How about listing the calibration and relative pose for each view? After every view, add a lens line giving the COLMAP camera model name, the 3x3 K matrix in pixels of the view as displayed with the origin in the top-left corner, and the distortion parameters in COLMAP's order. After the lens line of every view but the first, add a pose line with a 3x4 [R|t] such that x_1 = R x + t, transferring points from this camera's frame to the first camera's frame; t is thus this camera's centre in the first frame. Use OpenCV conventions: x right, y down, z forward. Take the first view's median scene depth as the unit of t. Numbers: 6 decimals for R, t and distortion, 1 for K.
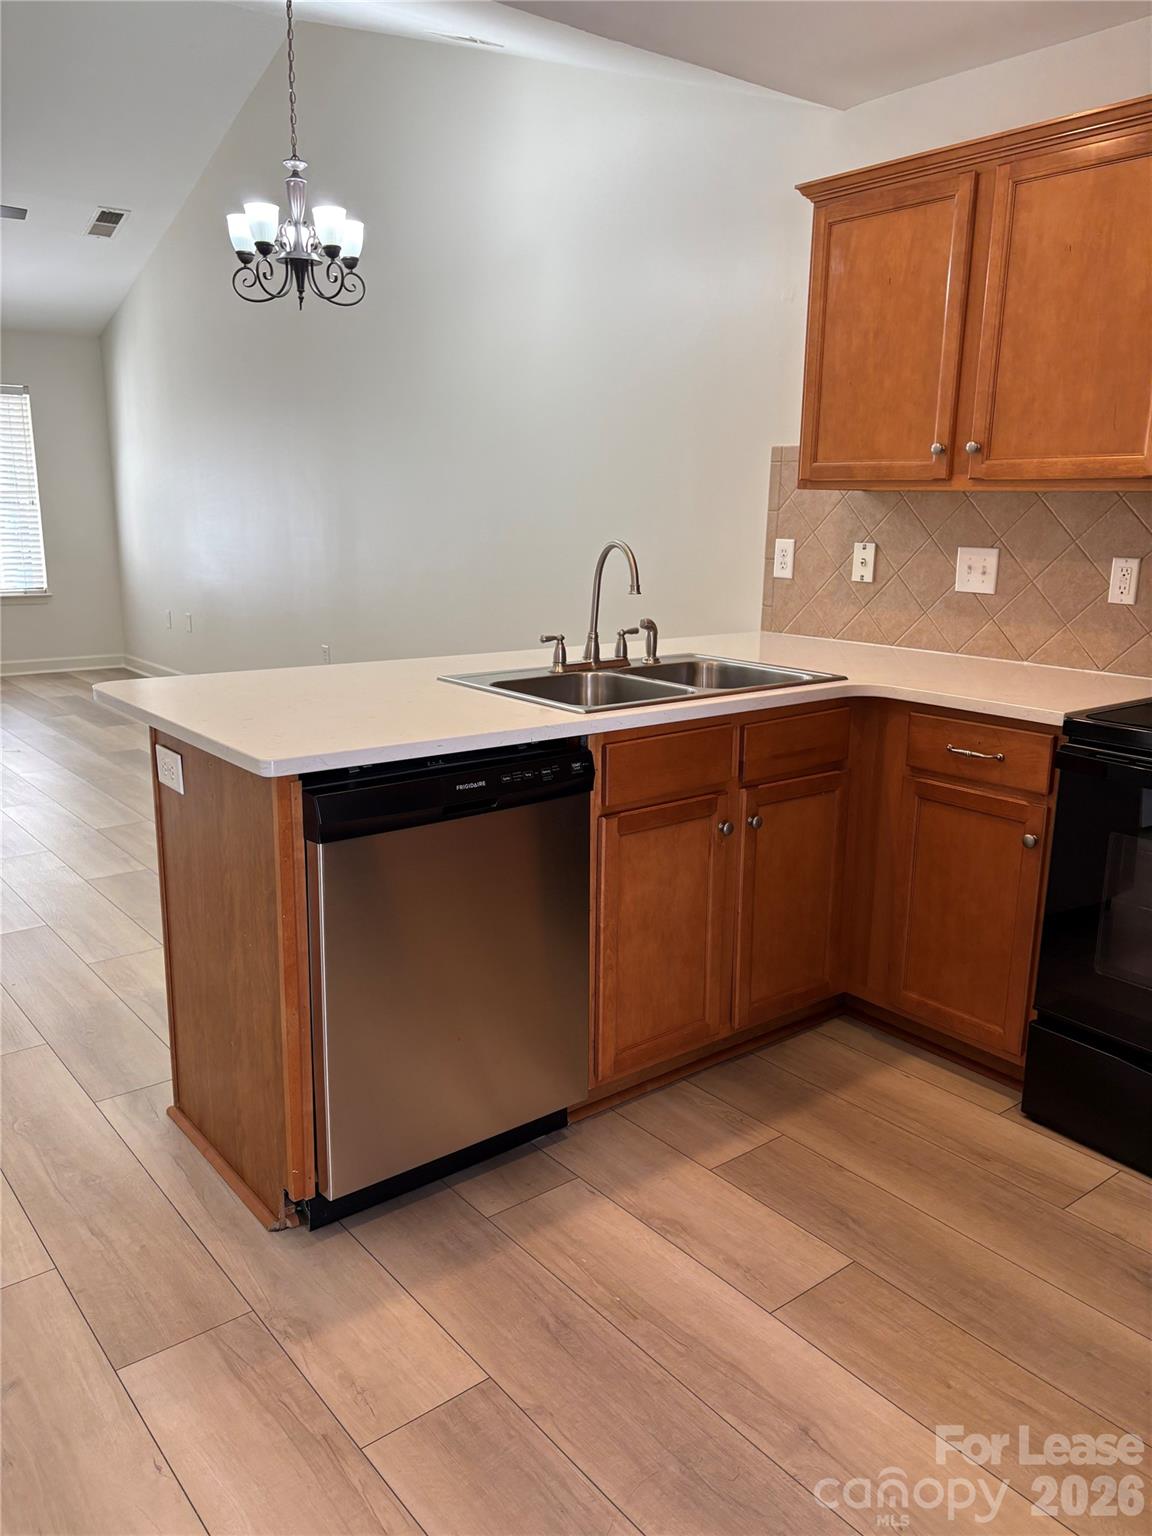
lens RADIAL K [[1159.2, 0, 576.0], [0, 1159.2, 768.0], [0, 0, 1]] dist [0.059560, -0.076323]
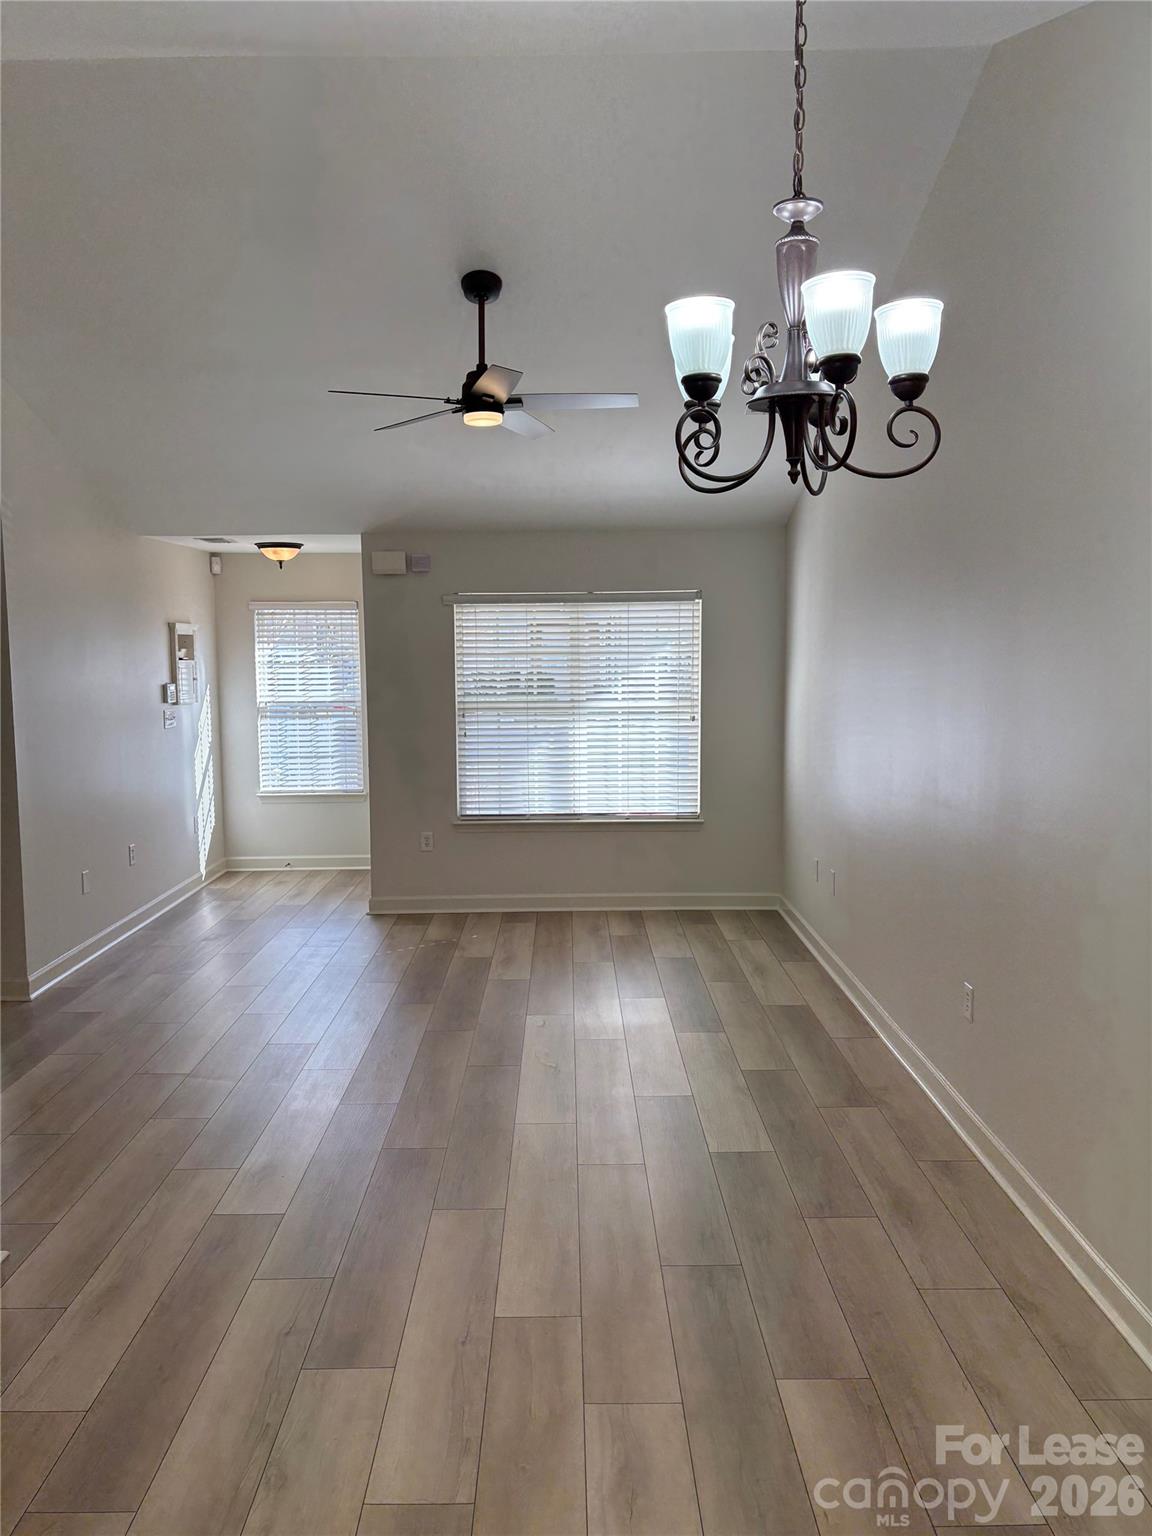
lens RADIAL K [[1159.2, 0, 576.0], [0, 1159.2, 768.0], [0, 0, 1]] dist [0.059560, -0.076323]
pose [[0.795860, 0.042260, -0.604004, -0.008986], [-0.119343, 0.988940, -0.088058, -0.205008], [0.593602, 0.142166, 0.792102, 0.523604]]
